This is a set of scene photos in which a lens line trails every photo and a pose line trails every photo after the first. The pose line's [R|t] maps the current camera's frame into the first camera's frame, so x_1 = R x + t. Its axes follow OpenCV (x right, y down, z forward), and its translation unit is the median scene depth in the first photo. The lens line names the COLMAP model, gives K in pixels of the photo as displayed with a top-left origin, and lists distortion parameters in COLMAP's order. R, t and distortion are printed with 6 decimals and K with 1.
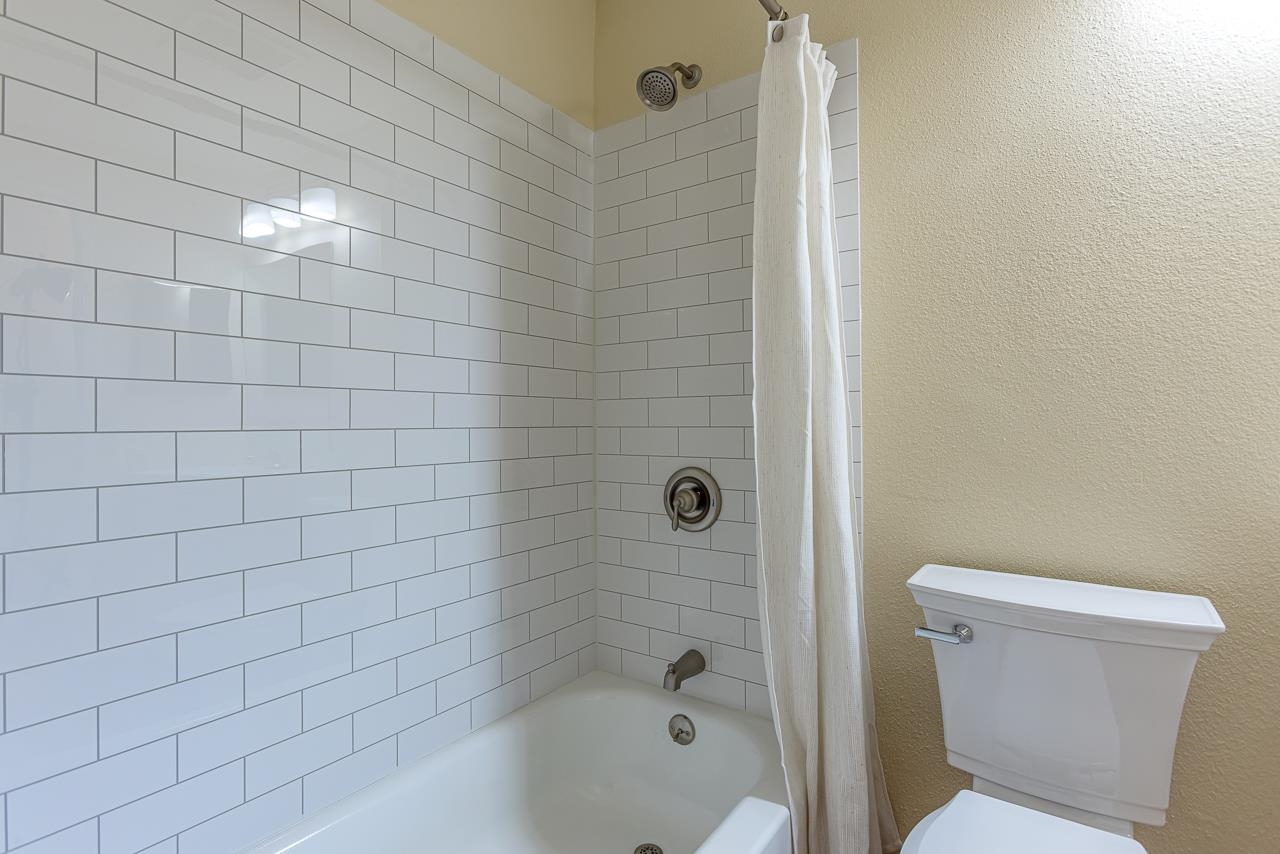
lens RADIAL K [[612.4, 0, 635.7], [0, 612.4, 419.1], [0, 0, 1]] dist [-0.015369, 0.007906]
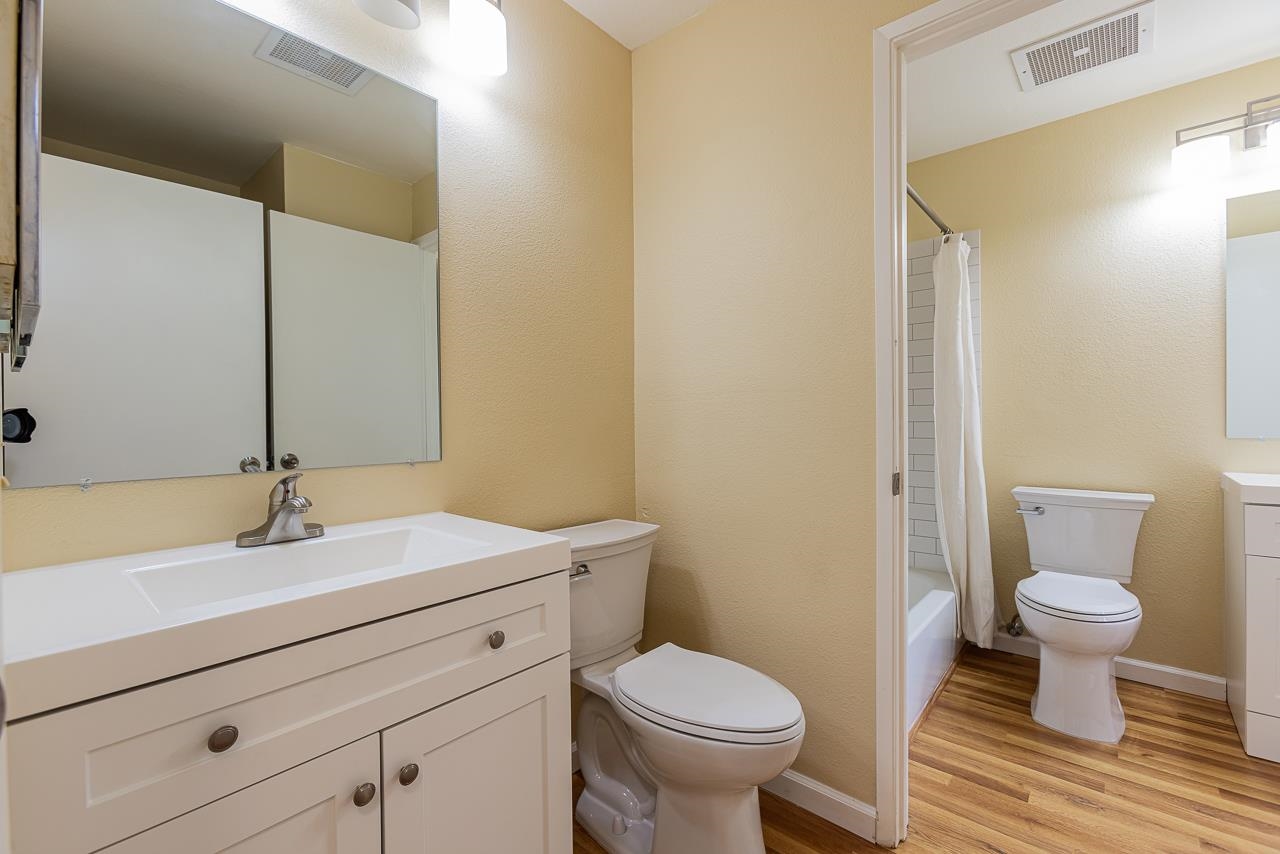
lens RADIAL K [[547.1, 0, 631.2], [0, 547.1, 426.6], [0, 0, 1]] dist [-0.003625, 0.000292]
pose [[0.995447, -0.000802, -0.095316, -0.707884], [0.001461, 0.999976, 0.006842, 0.015089], [0.095309, -0.006950, 0.995424, -1.057985]]
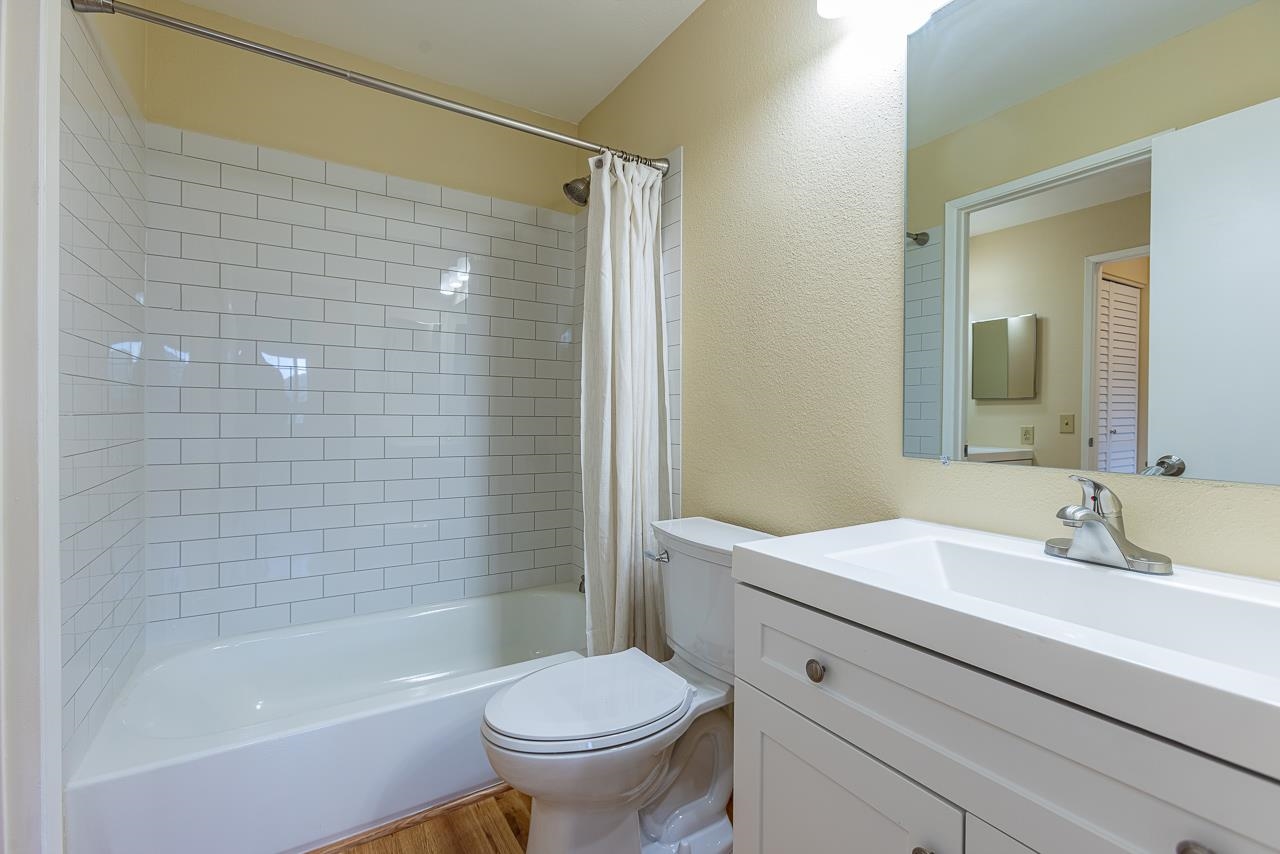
lens RADIAL K [[547.1, 0, 639.2], [0, 547.1, 418.1], [0, 0, 1]] dist [-0.003625, 0.000292]
pose [[0.931535, 0.019503, -0.363128, 0.858408], [-0.015486, 0.999783, 0.013969, -0.008811], [0.363321, -0.007389, 0.931635, -0.262454]]
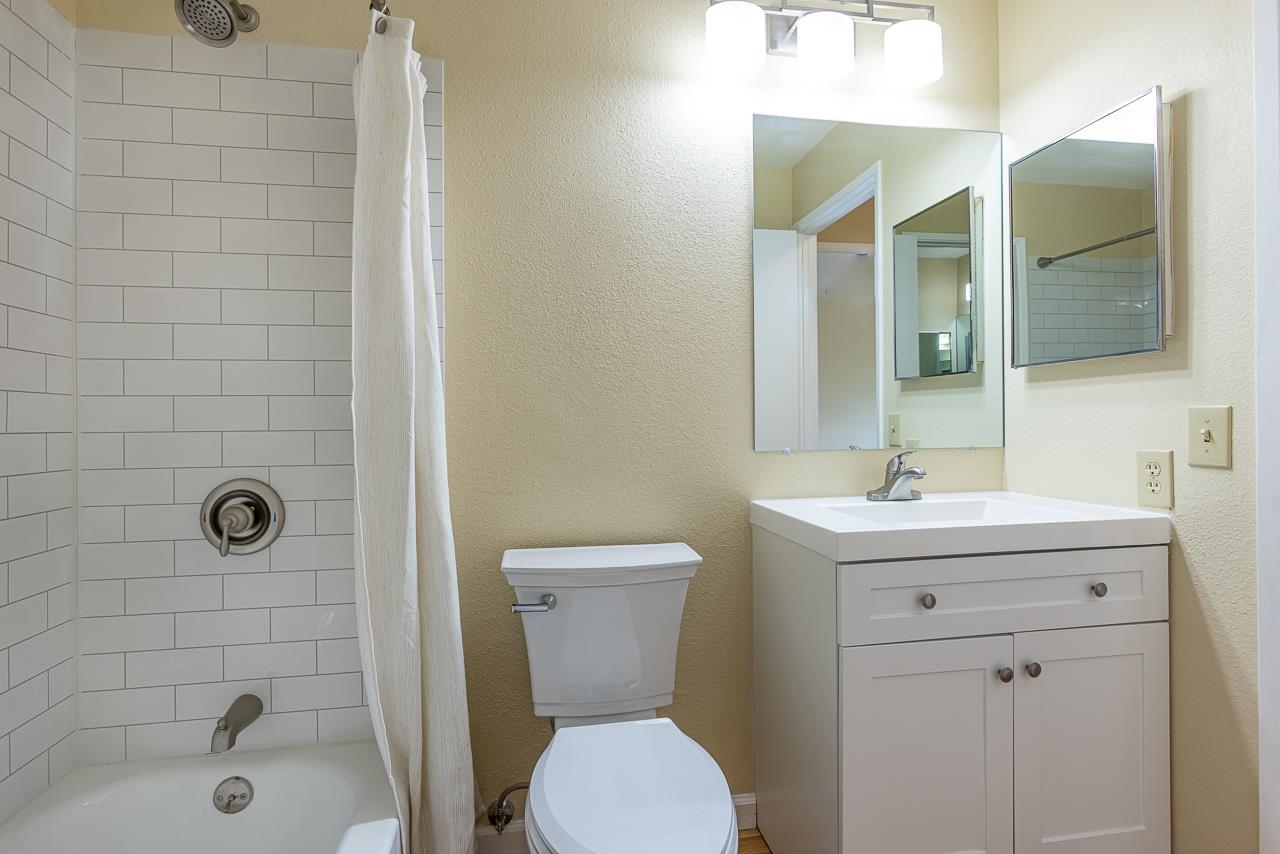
lens RADIAL K [[612.4, 0, 629.7], [0, 612.4, 417.3], [0, 0, 1]] dist [-0.015369, 0.007906]
pose [[0.703220, 0.005596, 0.710950, -0.178976], [0.000755, 0.999963, -0.008618, 0.001971], [-0.710972, 0.006597, 0.703189, 0.037937]]
